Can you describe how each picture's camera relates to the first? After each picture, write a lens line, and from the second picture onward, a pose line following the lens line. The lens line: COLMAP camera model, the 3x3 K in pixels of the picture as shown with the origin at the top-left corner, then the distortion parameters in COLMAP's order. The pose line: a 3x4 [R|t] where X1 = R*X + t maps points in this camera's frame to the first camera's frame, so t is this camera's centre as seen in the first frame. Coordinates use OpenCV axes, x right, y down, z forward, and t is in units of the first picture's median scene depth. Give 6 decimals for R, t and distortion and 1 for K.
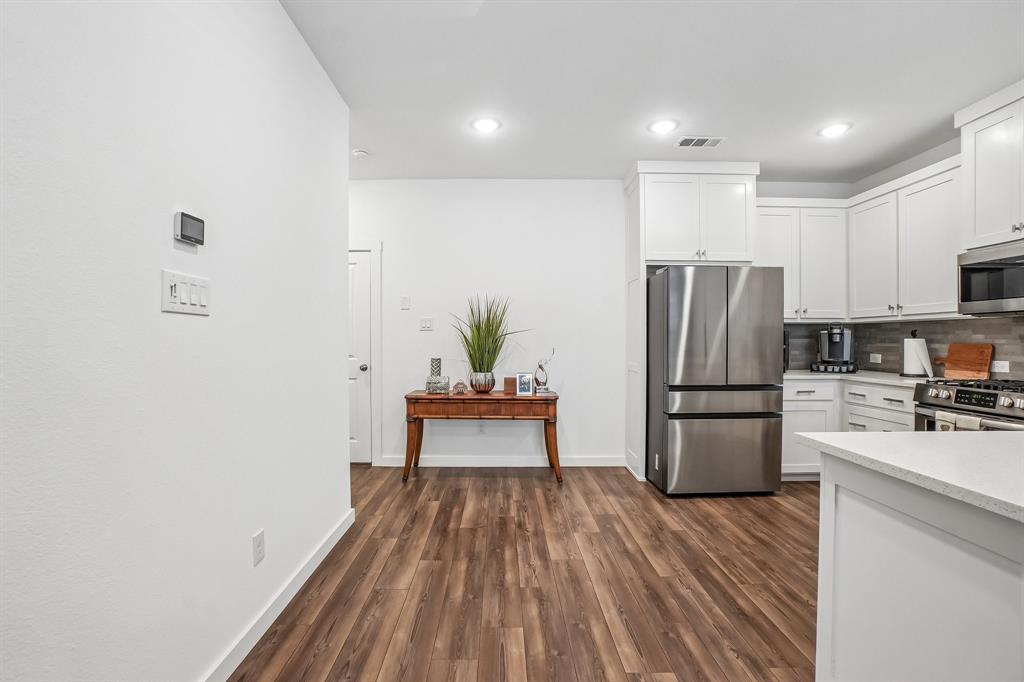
lens RADIAL K [[450.6, 0, 512.0], [0, 450.6, 341.0], [0, 0, 1]] dist [-0.065347, 0.026106]
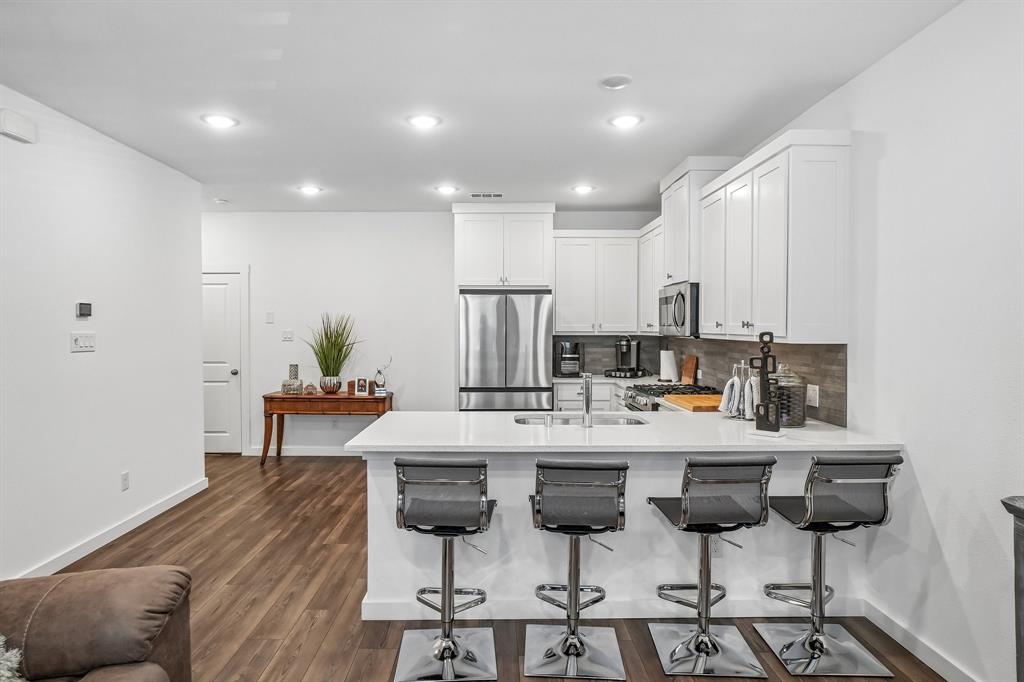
lens RADIAL K [[586.5, 0, 512.0], [0, 586.5, 341.0], [0, 0, 1]] dist [-0.014006, -0.000099]
pose [[0.999996, 0.000811, 0.002747, 0.496101], [-0.000863, 0.999814, 0.019272, -0.066855], [-0.002731, -0.019274, 0.999811, -0.682210]]
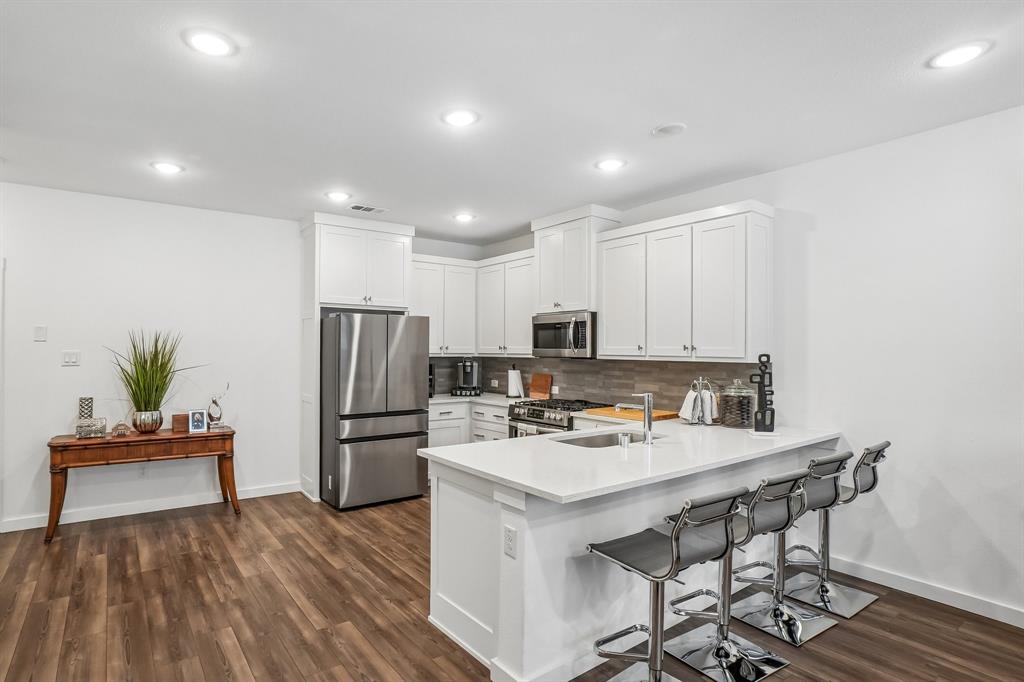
lens RADIAL K [[516.1, 0, 472.9], [0, 516.1, 349.8], [0, 0, 1]] dist [-0.060018, 0.025159]
pose [[0.826685, 0.004170, 0.562650, -0.116086], [-0.002886, 0.999991, -0.003170, -0.067540], [-0.562658, 0.000996, 0.826689, -0.300782]]
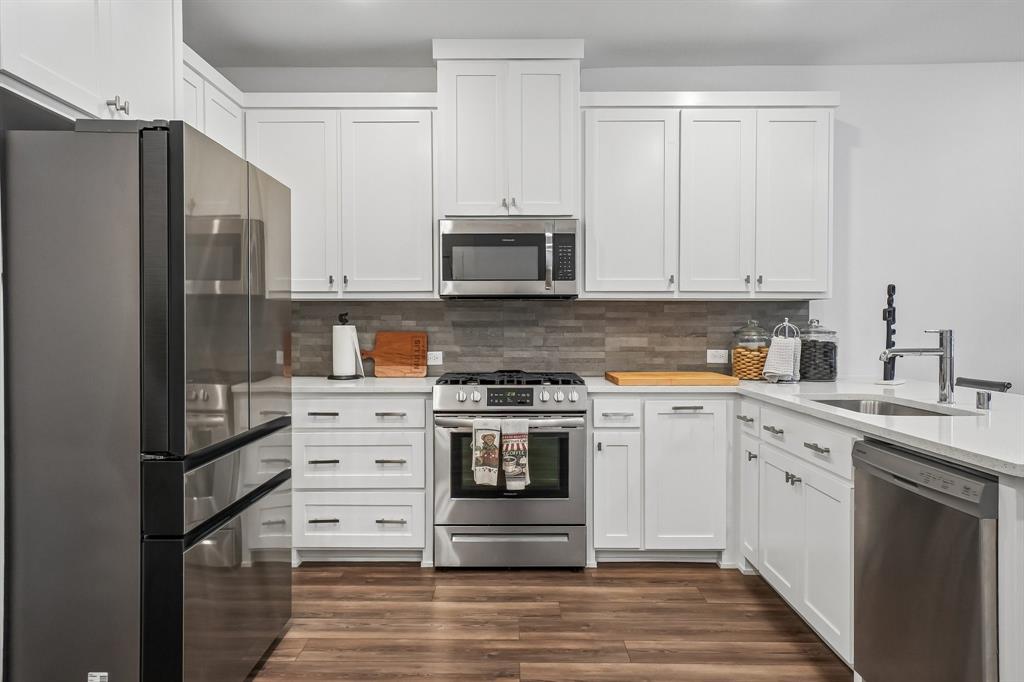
lens RADIAL K [[660.4, 0, 512.0], [0, 660.4, 341.0], [0, 0, 1]] dist [-0.003805, -0.000561]
pose [[0.030445, -0.021017, 0.999315, -0.158538], [0.003650, 0.999775, 0.020916, -0.001981], [-0.999530, 0.003010, 0.030515, 0.714779]]
